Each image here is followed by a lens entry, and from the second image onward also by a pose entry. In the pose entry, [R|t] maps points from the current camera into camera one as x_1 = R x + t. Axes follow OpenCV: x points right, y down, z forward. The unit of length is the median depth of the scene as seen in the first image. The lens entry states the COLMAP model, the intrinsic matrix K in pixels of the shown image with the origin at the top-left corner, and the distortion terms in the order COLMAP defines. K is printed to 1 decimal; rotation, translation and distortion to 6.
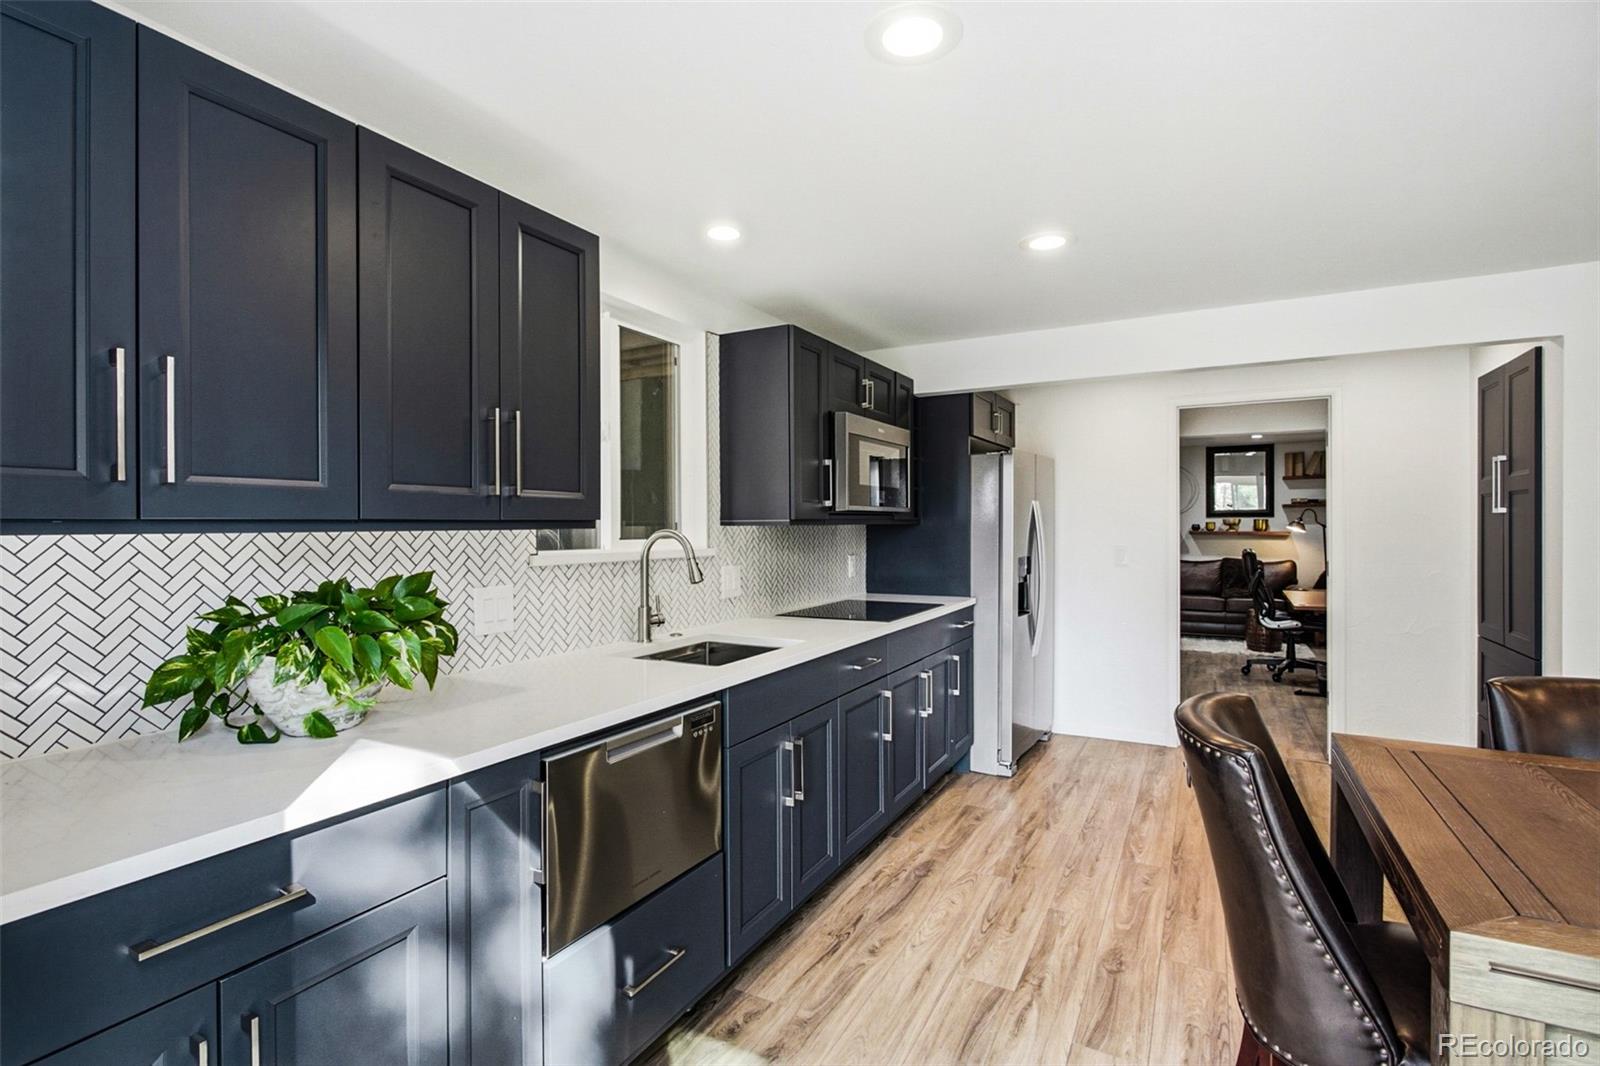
lens RADIAL K [[761.3, 0, 789.9], [0, 761.3, 526.1], [0, 0, 1]] dist [-0.008963, 0.000873]
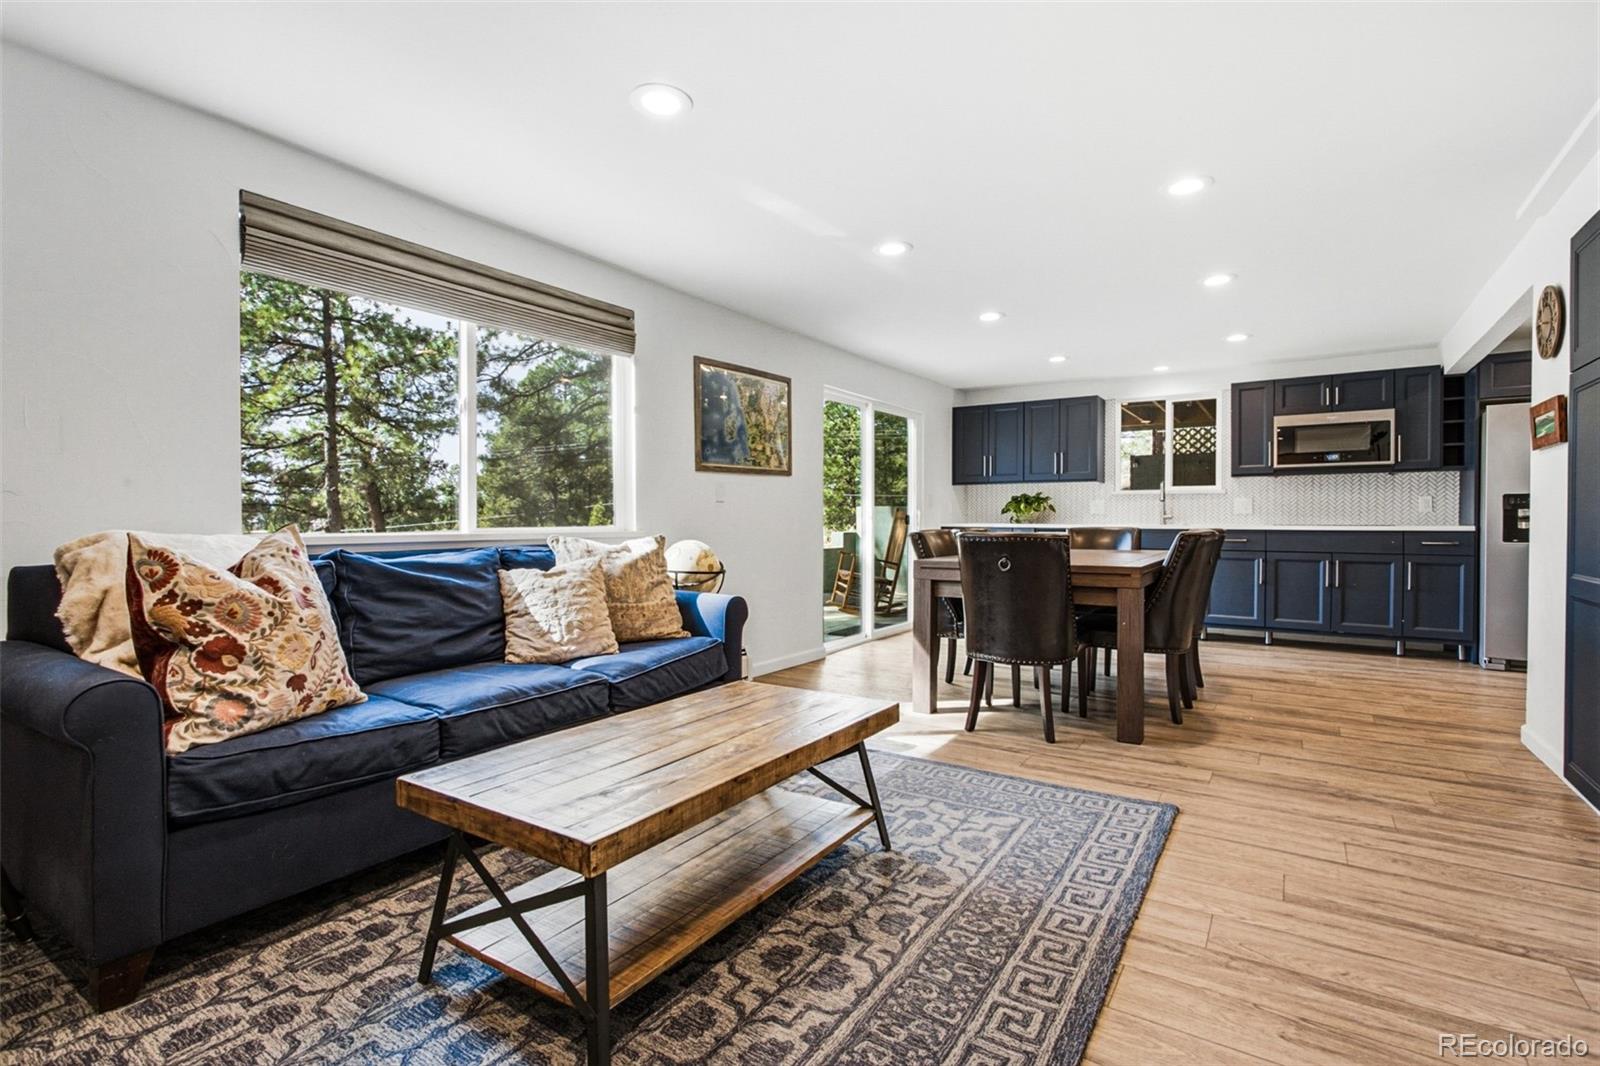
lens RADIAL K [[761.3, 0, 789.9], [0, 761.3, 526.1], [0, 0, 1]] dist [-0.008963, 0.000873]
pose [[-0.084312, 0.013078, -0.996354, 2.035296], [-0.002877, 0.999907, 0.013368, 0.101296], [0.996435, 0.003994, -0.084267, -0.054845]]
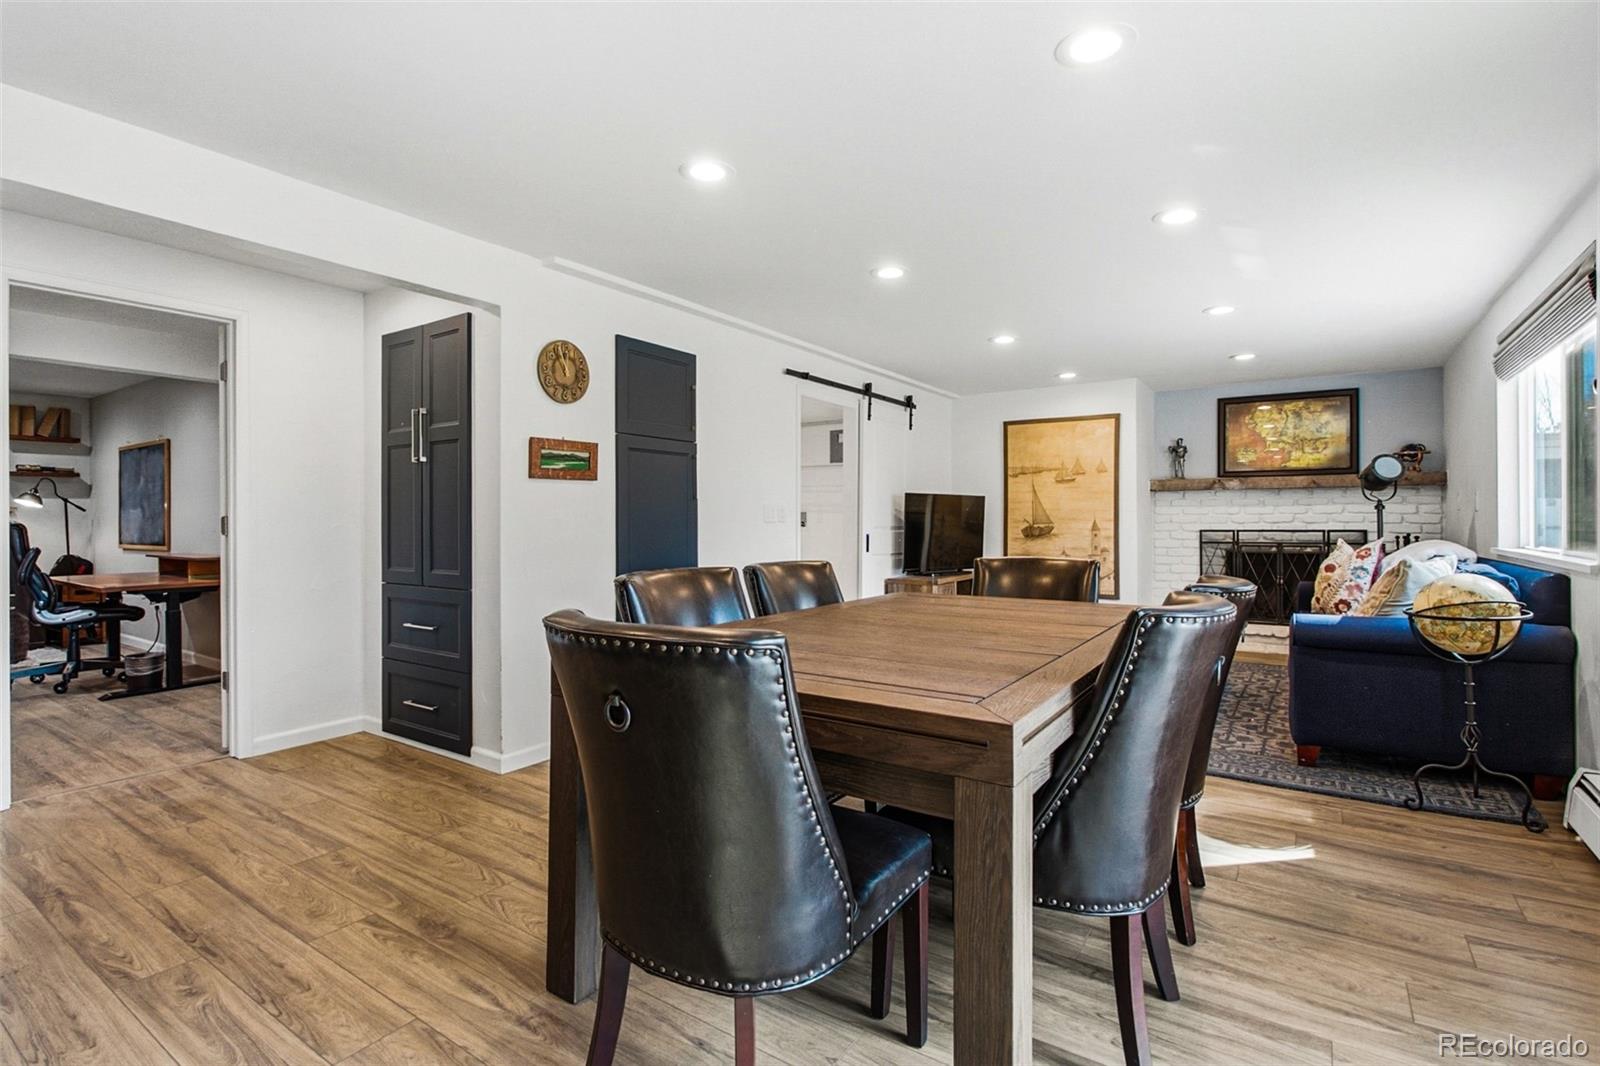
lens RADIAL K [[768.1, 0, 789.6], [0, 768.1, 514.8], [0, 0, 1]] dist [-0.008586, 0.001095]
pose [[0.095895, 0.008481, 0.995355, -0.097273], [0.006133, 0.999940, -0.009110, 0.073783], [-0.995373, 0.006978, 0.095838, 0.389603]]
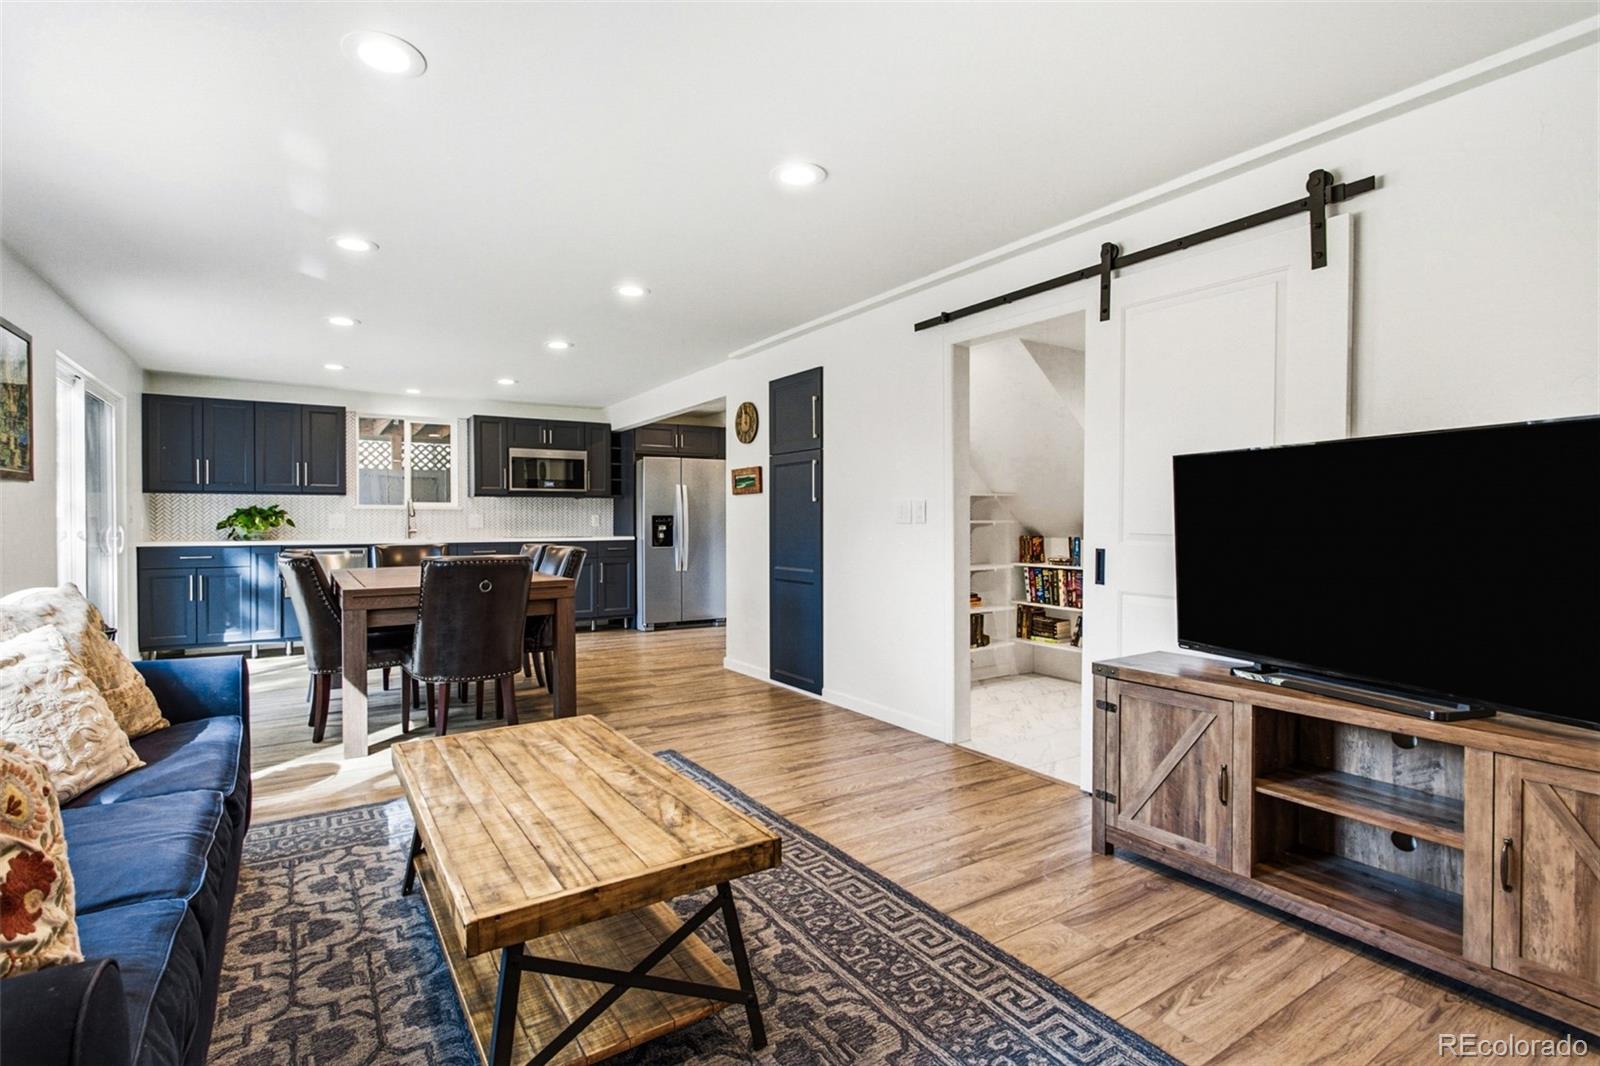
lens RADIAL K [[761.3, 0, 789.9], [0, 761.3, 526.1], [0, 0, 1]] dist [-0.008963, 0.000873]
pose [[0.879083, 0.003732, -0.476655, 1.883917], [-0.001573, 0.999987, 0.004928, 0.073081], [0.476667, -0.003583, 0.879077, -0.616056]]
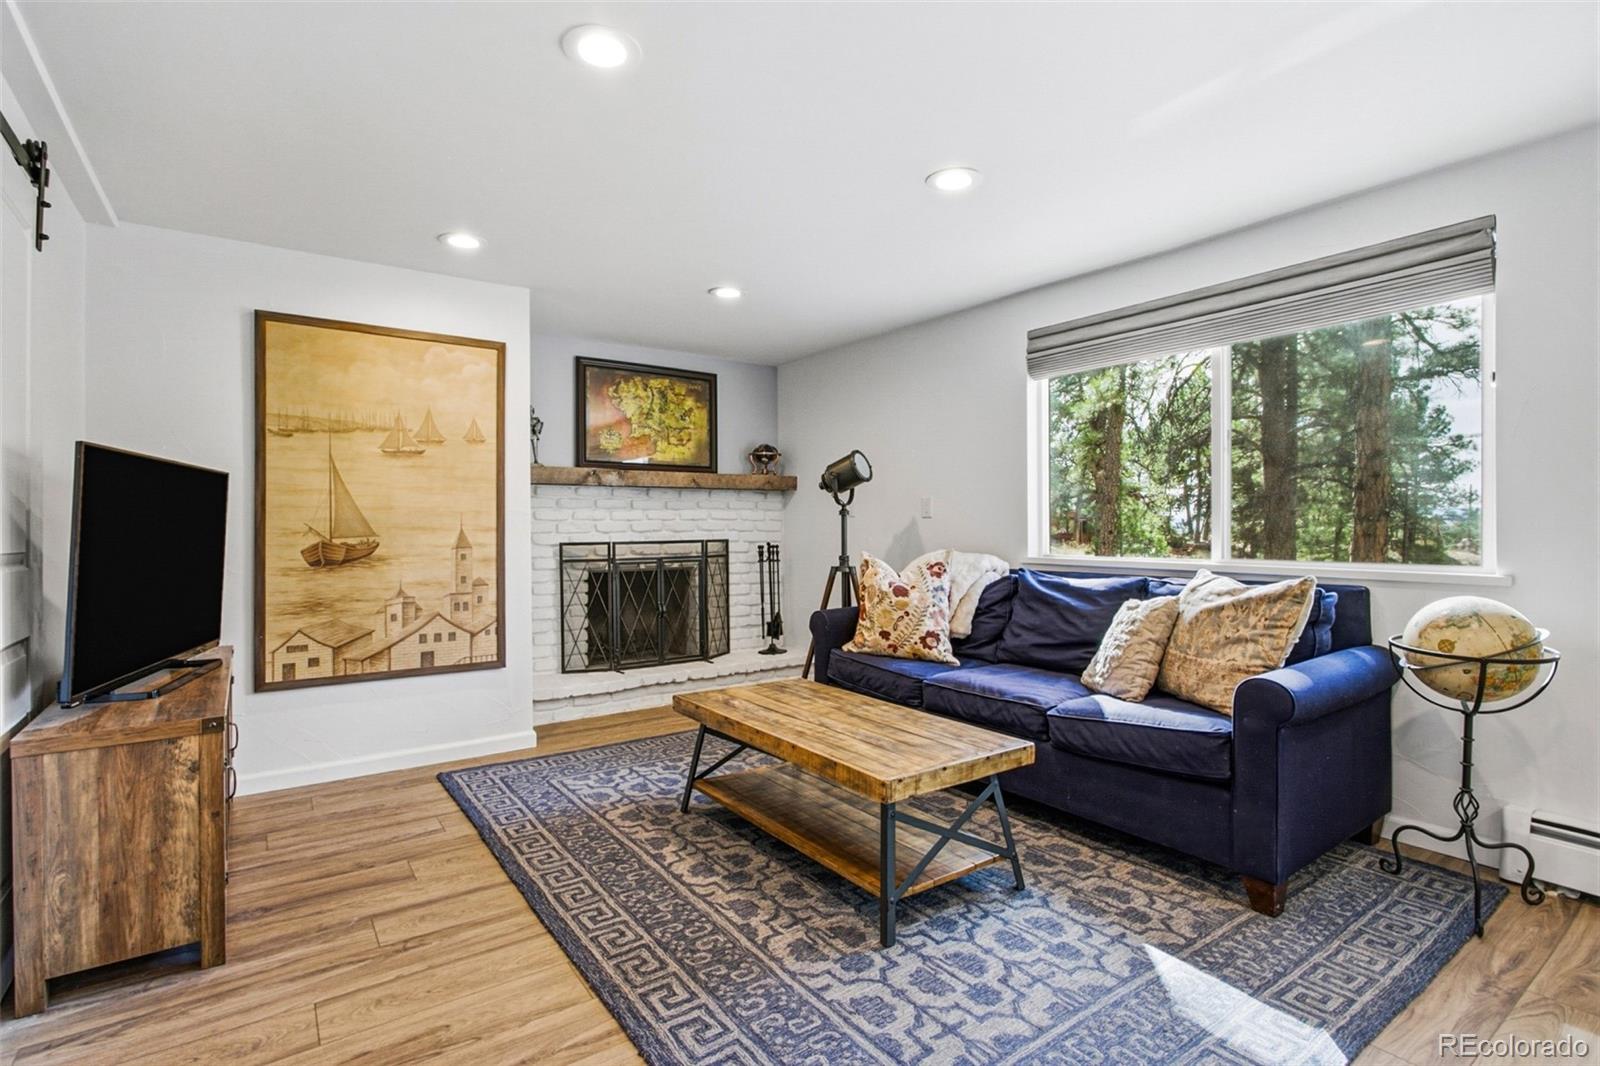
lens RADIAL K [[761.3, 0, 789.9], [0, 761.3, 526.1], [0, 0, 1]] dist [-0.008963, 0.000873]
pose [[-0.899471, 0.004826, 0.436953, 1.121981], [0.007597, 0.999961, 0.004594, 0.068205], [-0.436913, 0.007452, -0.899473, 0.565156]]
